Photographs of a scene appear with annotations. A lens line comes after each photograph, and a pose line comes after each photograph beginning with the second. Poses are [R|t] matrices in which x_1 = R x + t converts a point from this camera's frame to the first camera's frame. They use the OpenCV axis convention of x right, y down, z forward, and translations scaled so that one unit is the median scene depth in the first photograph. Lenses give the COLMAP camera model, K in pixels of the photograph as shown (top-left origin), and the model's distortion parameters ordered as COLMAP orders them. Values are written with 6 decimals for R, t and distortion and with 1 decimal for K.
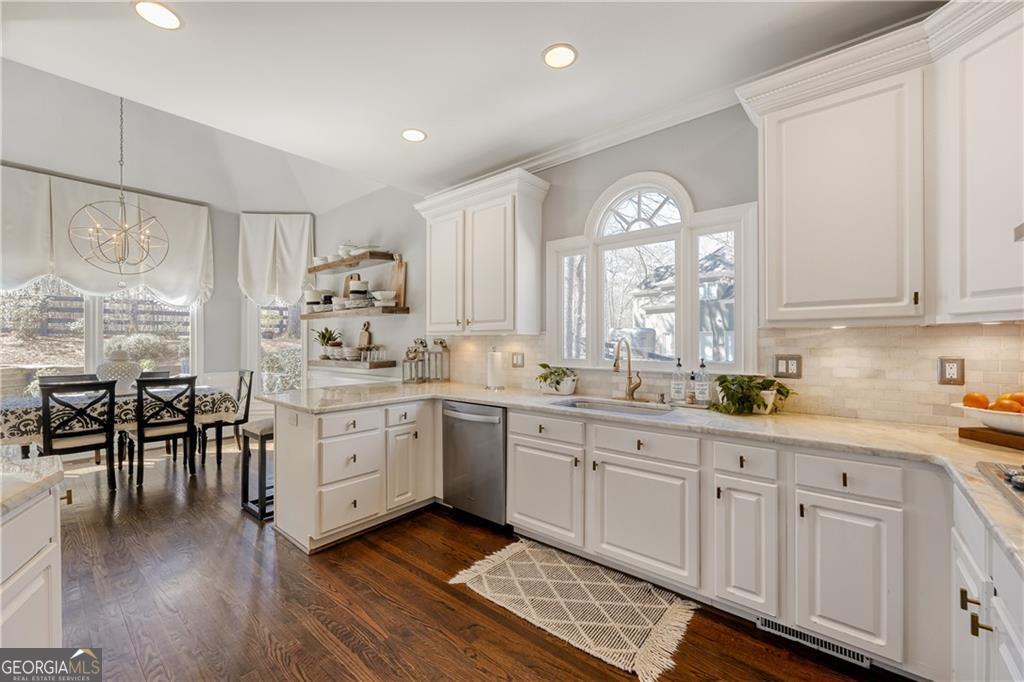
lens RADIAL K [[411.6, 0, 512.2], [0, 411.6, 342.0], [0, 0, 1]] dist [-0.004031, 0.000012]
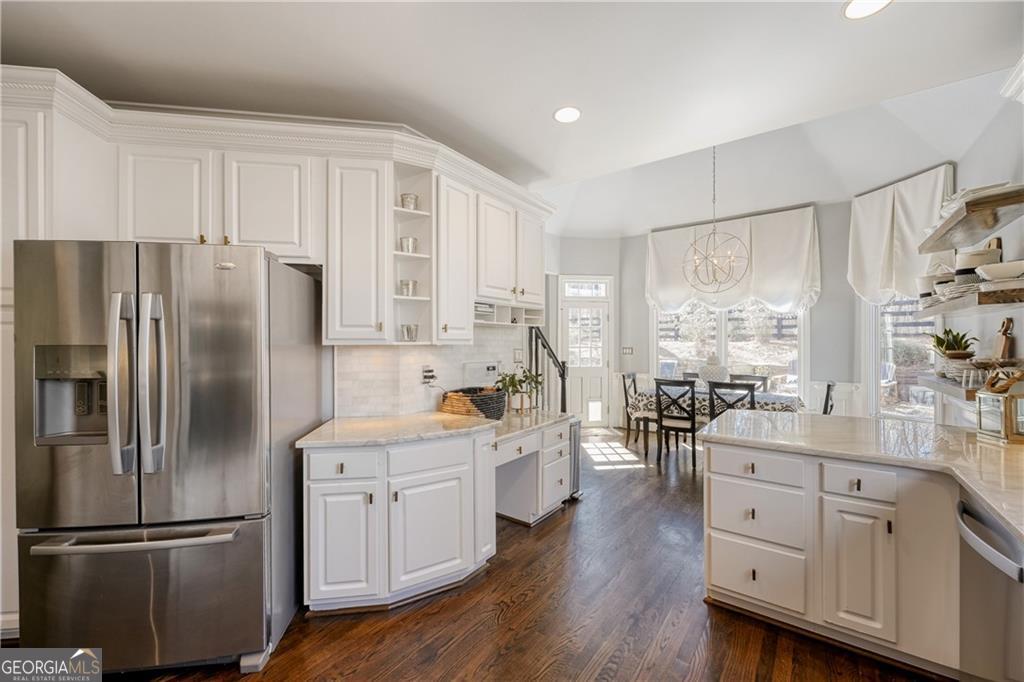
lens RADIAL K [[411.6, 0, 512.2], [0, 411.6, 342.0], [0, 0, 1]] dist [-0.004031, 0.000012]
pose [[0.051299, -0.000696, -0.998683, 0.242663], [0.001218, 0.999999, -0.000634, -0.021659], [0.998683, -0.001183, 0.051300, 0.372010]]
